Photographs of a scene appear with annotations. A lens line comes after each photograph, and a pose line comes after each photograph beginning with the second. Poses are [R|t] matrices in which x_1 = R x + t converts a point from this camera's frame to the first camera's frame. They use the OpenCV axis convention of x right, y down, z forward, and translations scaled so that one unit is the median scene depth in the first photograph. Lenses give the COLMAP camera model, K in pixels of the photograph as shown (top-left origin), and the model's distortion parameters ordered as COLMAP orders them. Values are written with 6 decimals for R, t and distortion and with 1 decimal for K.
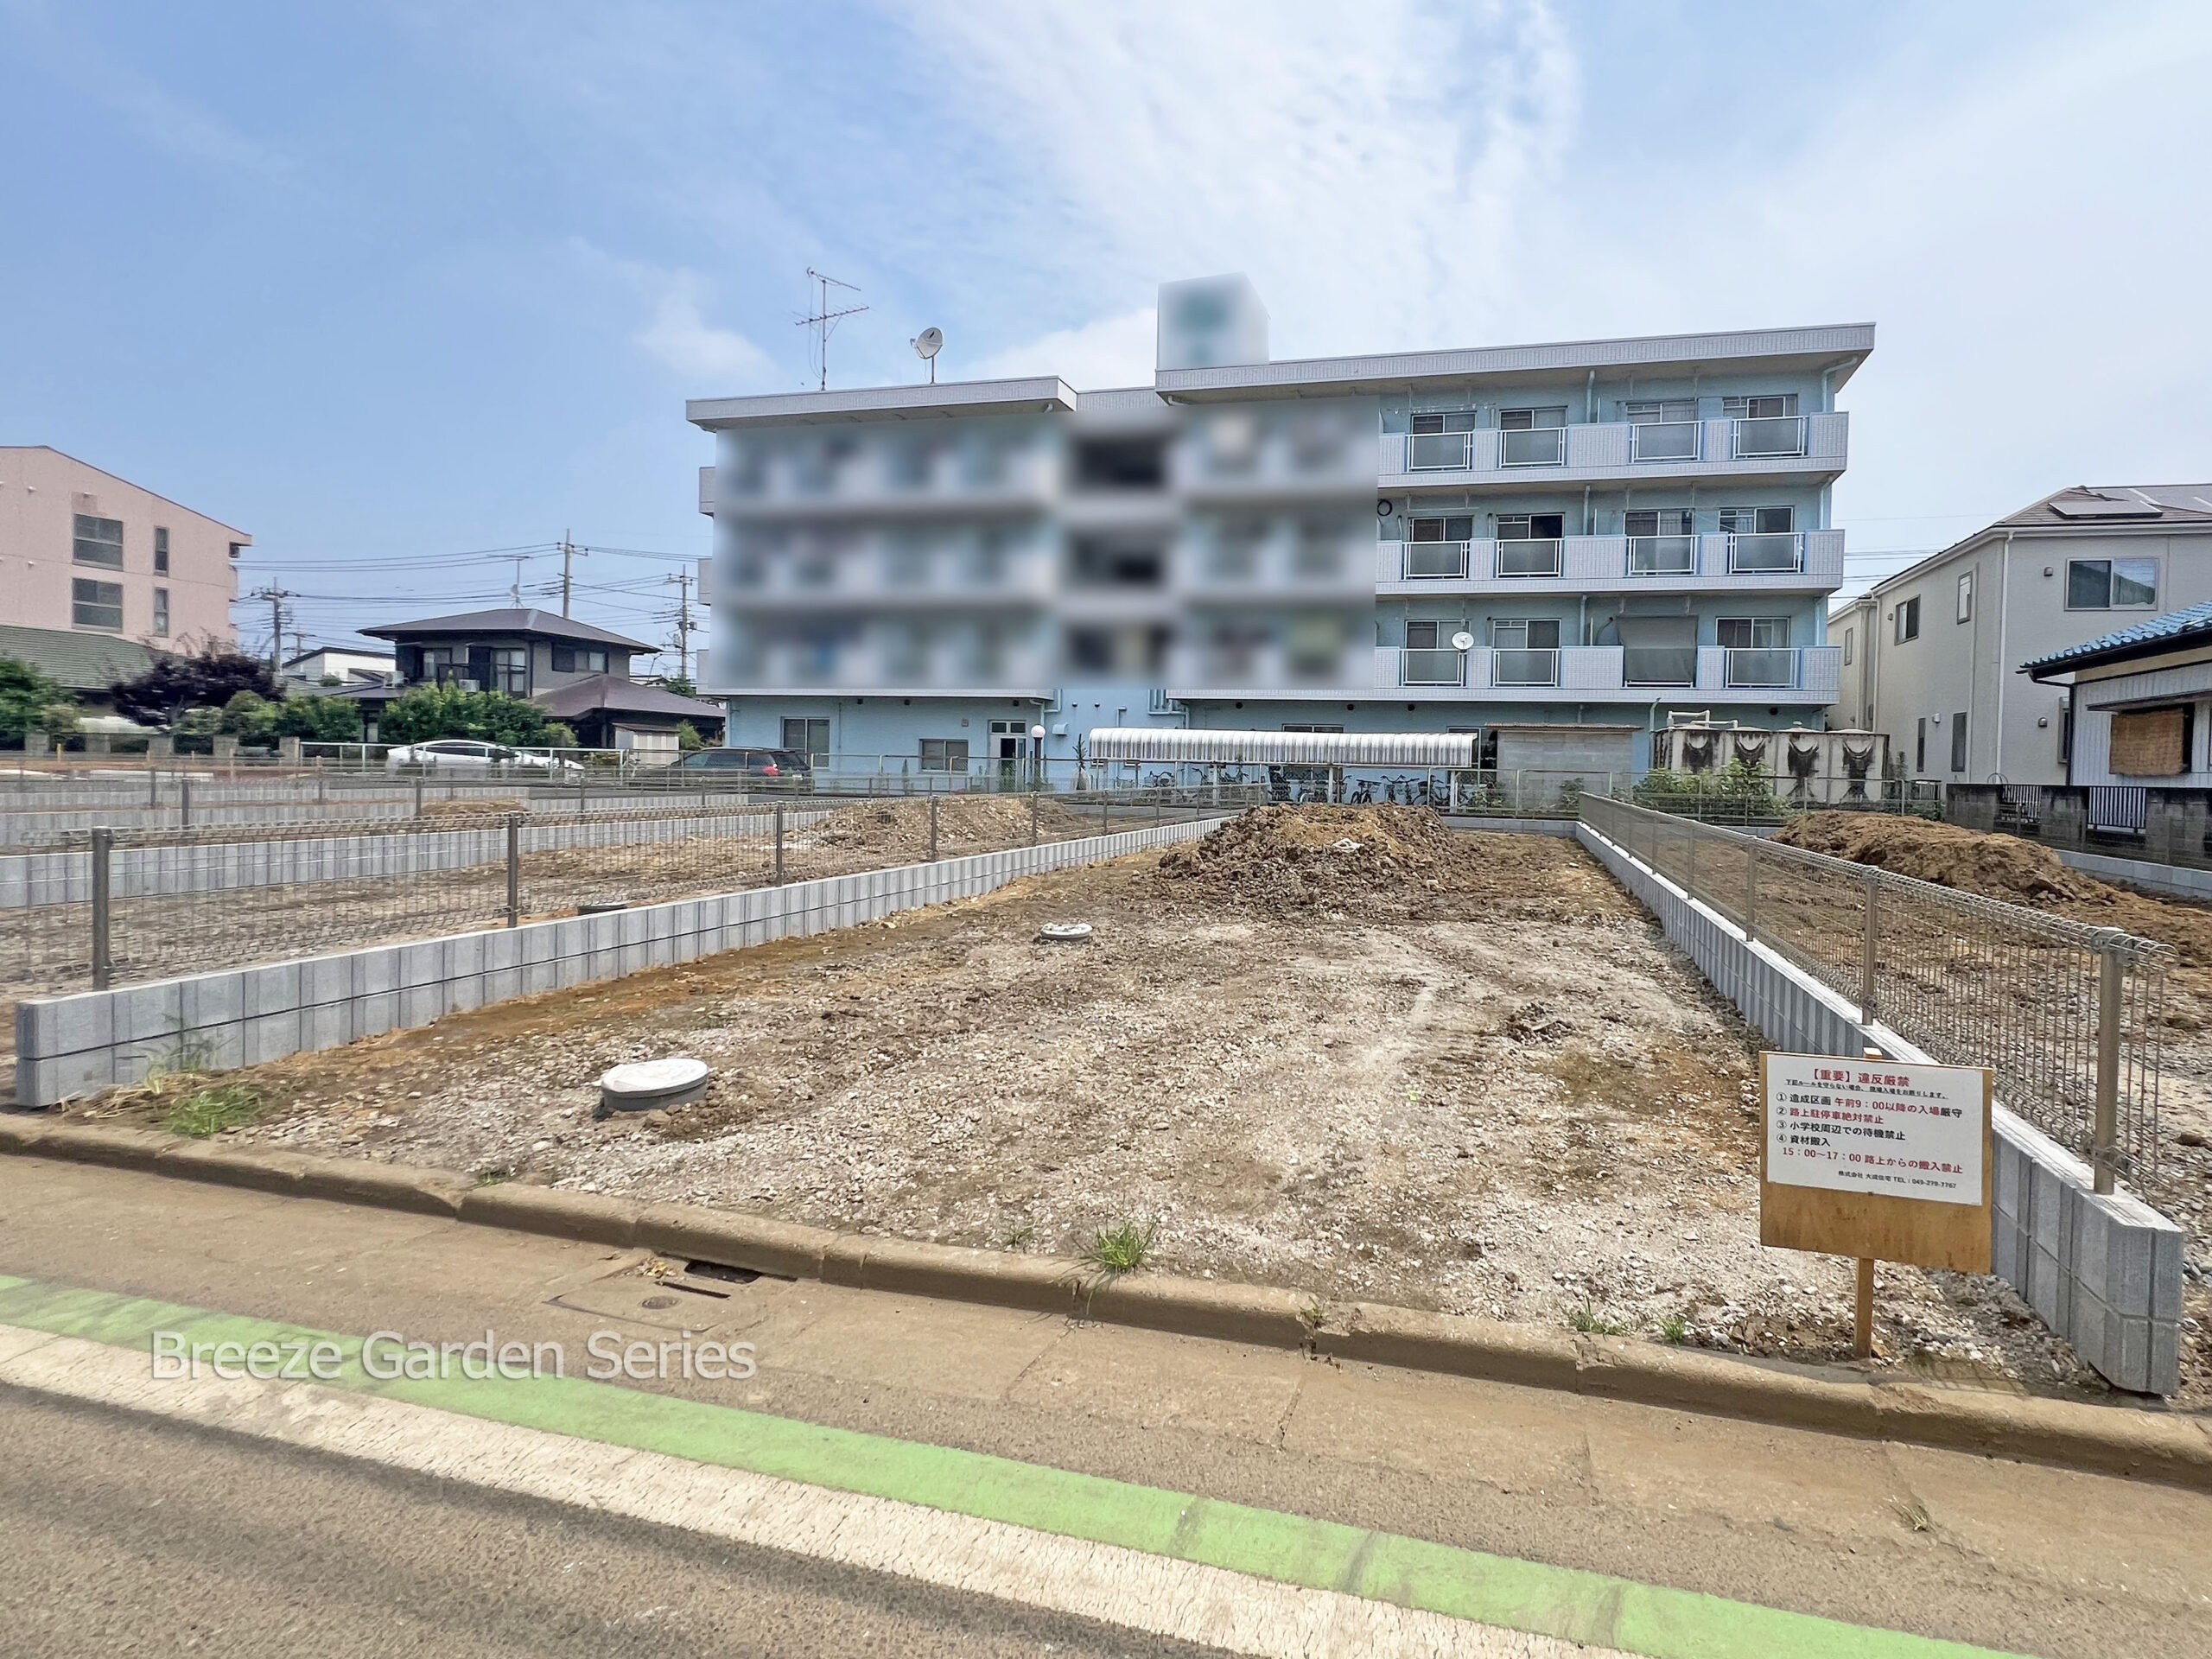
lens RADIAL K [[1036.5, 0, 1287.1], [0, 1036.5, 789.8], [0, 0, 1]] dist [-0.001504, 0.000405]
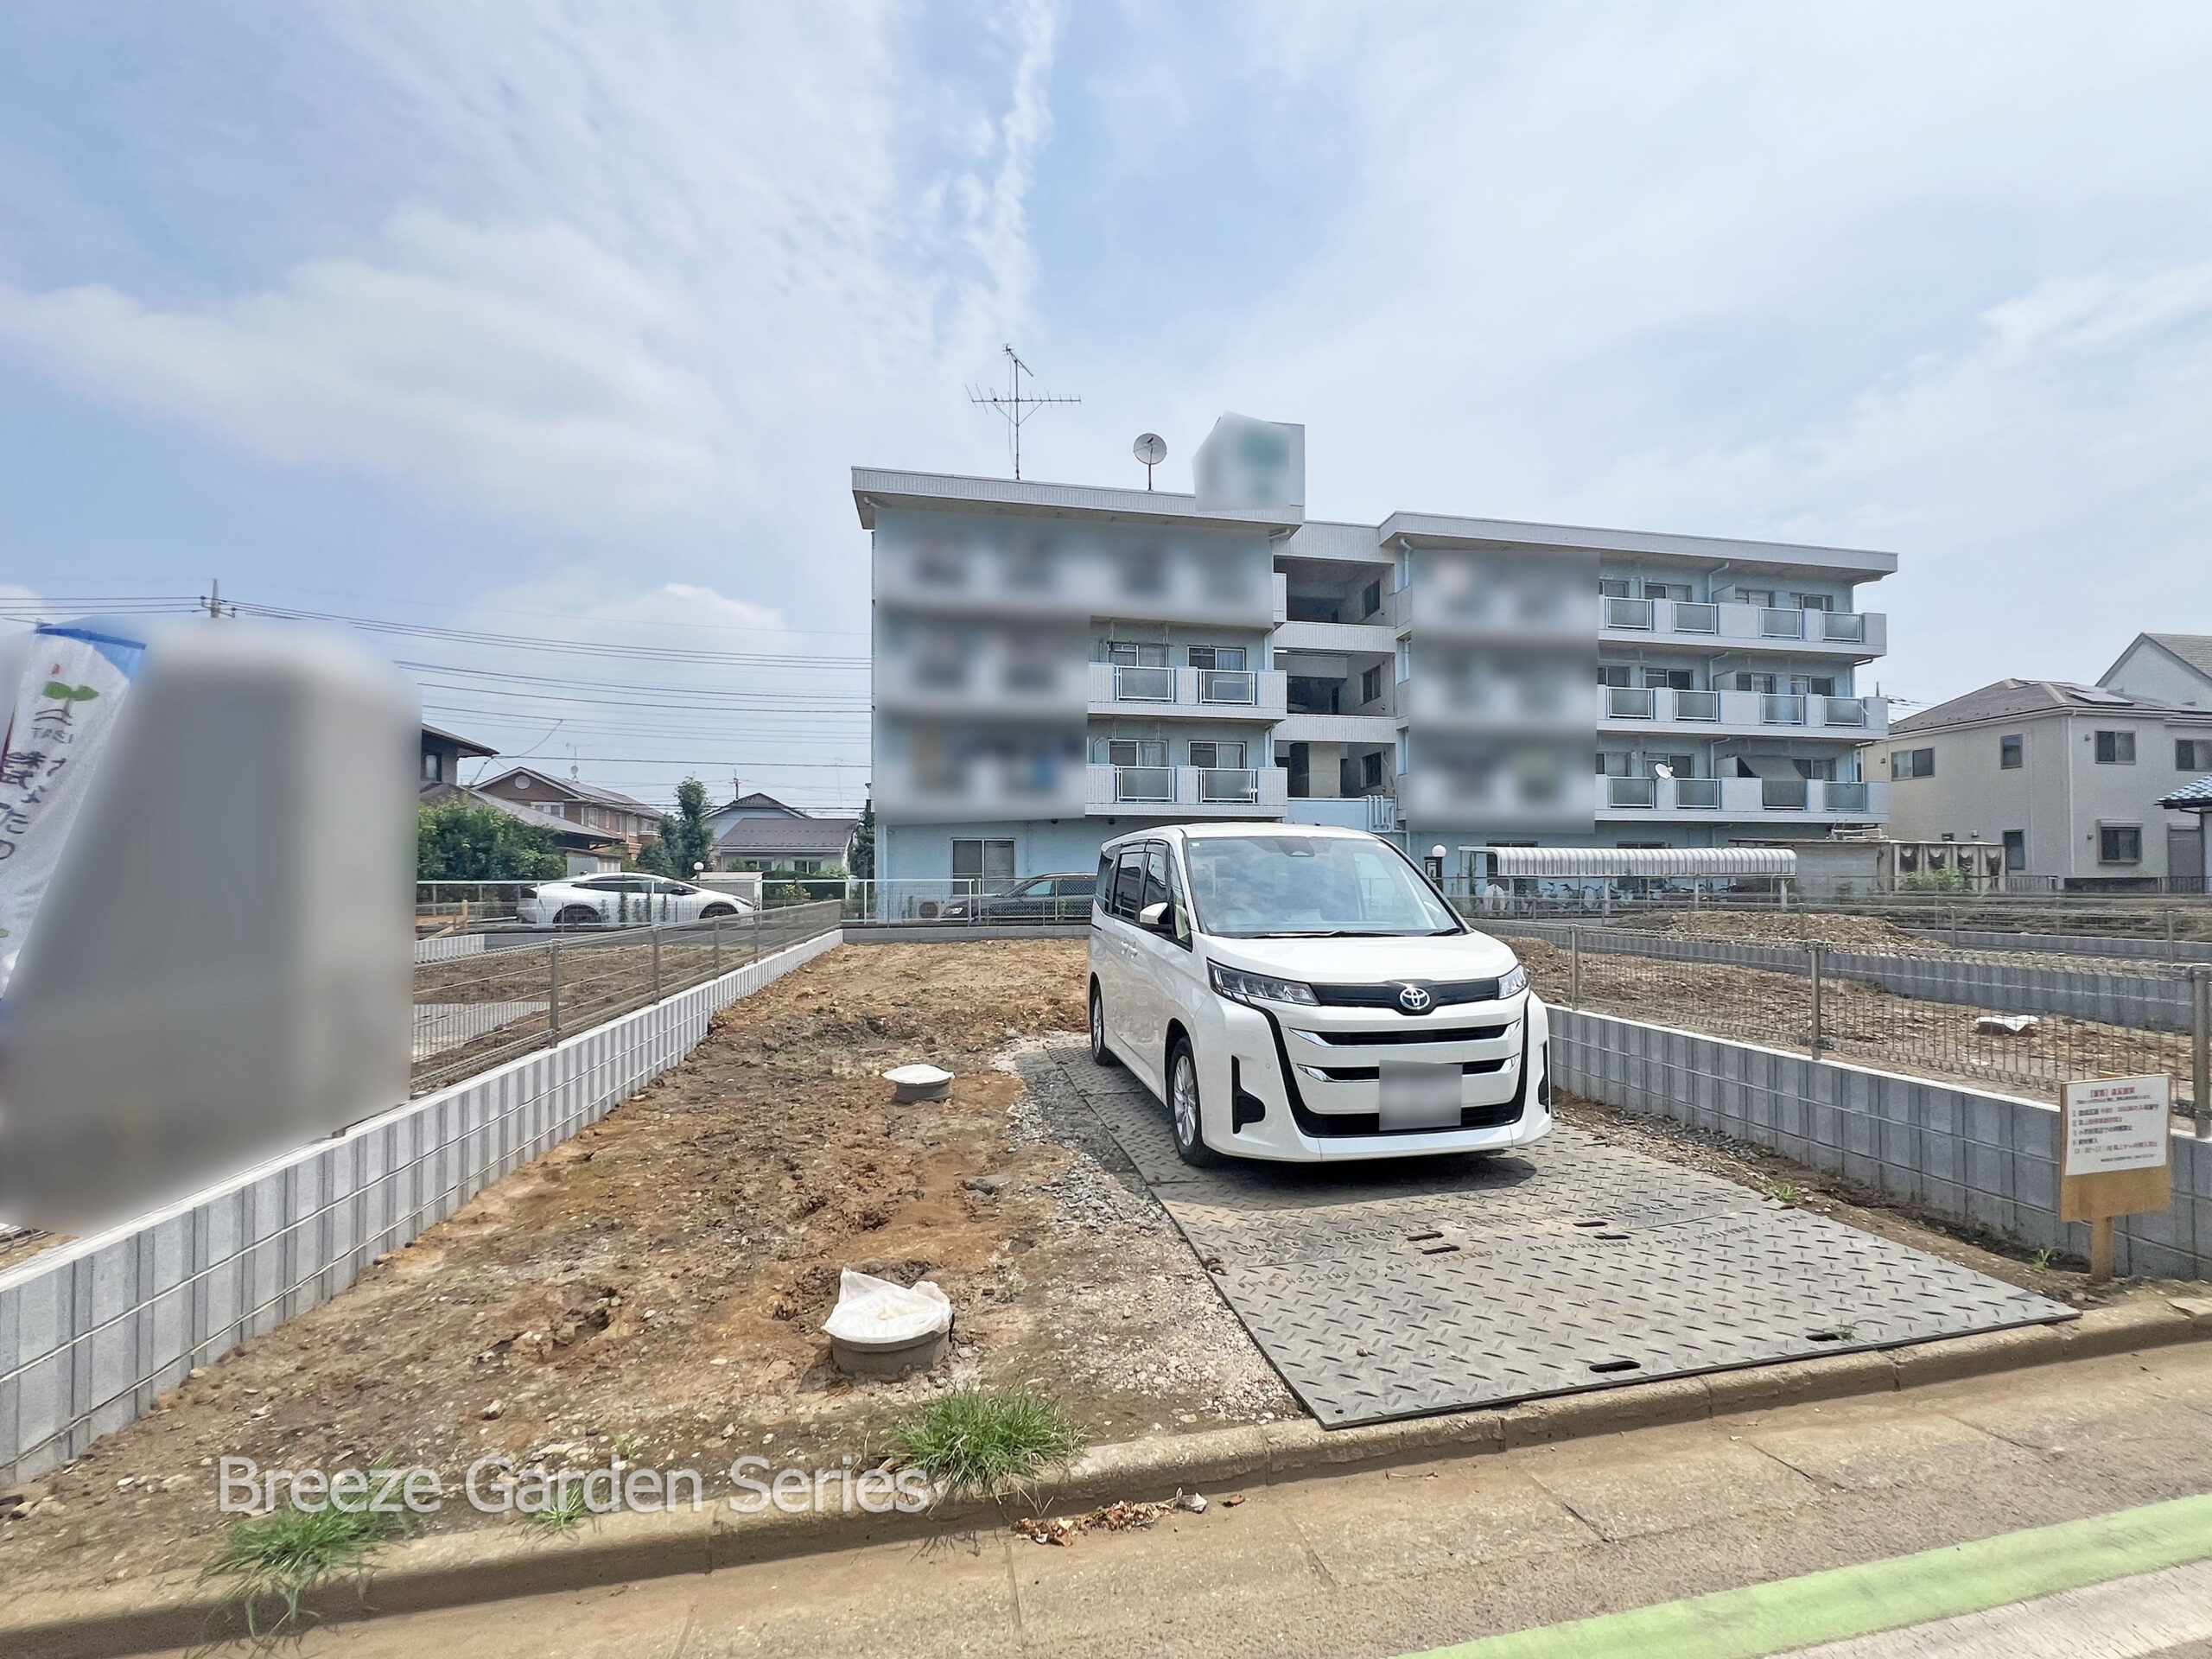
lens RADIAL K [[999.6, 0, 1187.7], [0, 999.6, 836.2], [0, 0, 1]] dist [-0.001767, 0.000576]
pose [[0.898044, -0.006260, 0.439862, -0.787311], [0.034326, 0.997847, -0.055880, -0.020669], [-0.438565, 0.065281, 0.896325, 0.193183]]
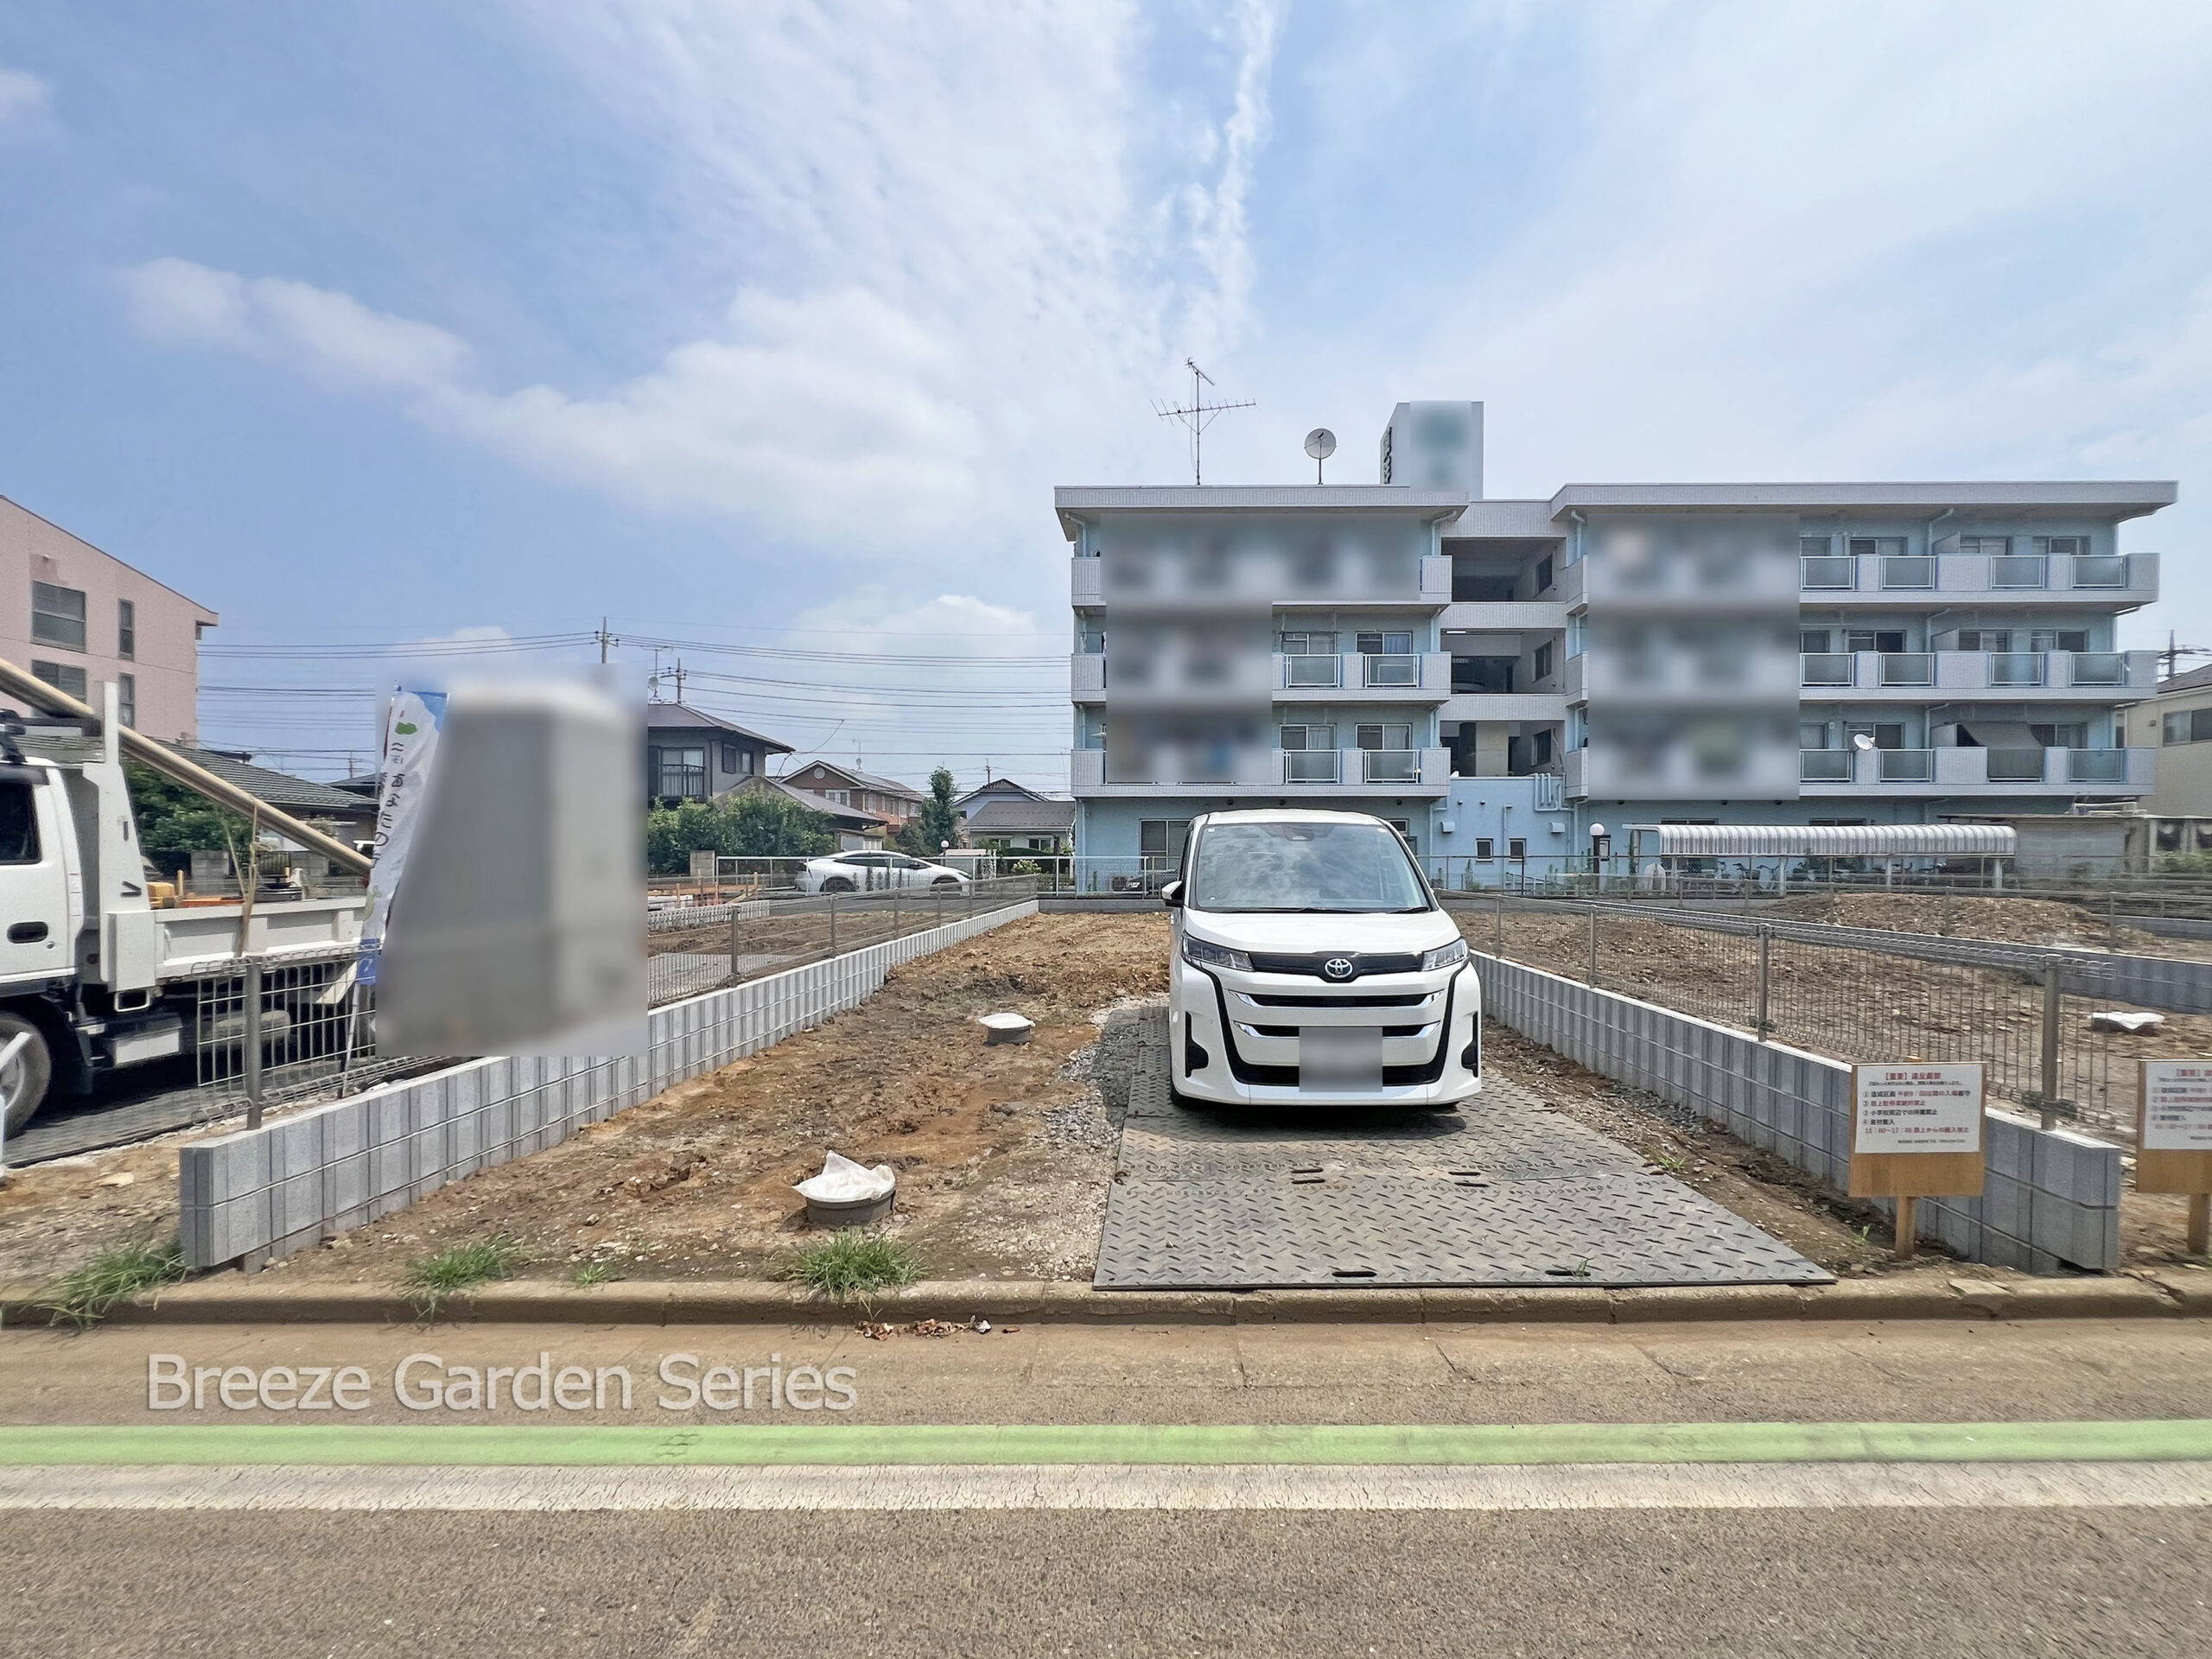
lens RADIAL K [[953.8, 0, 1175.4], [0, 953.8, 858.0], [0, 0, 1]] dist [-0.002742, 0.001040]
pose [[0.977874, -0.022829, 0.207944, -0.730153], [0.027044, 0.999482, -0.017447, -0.020024], [-0.207438, 0.022685, 0.977985, 0.142531]]
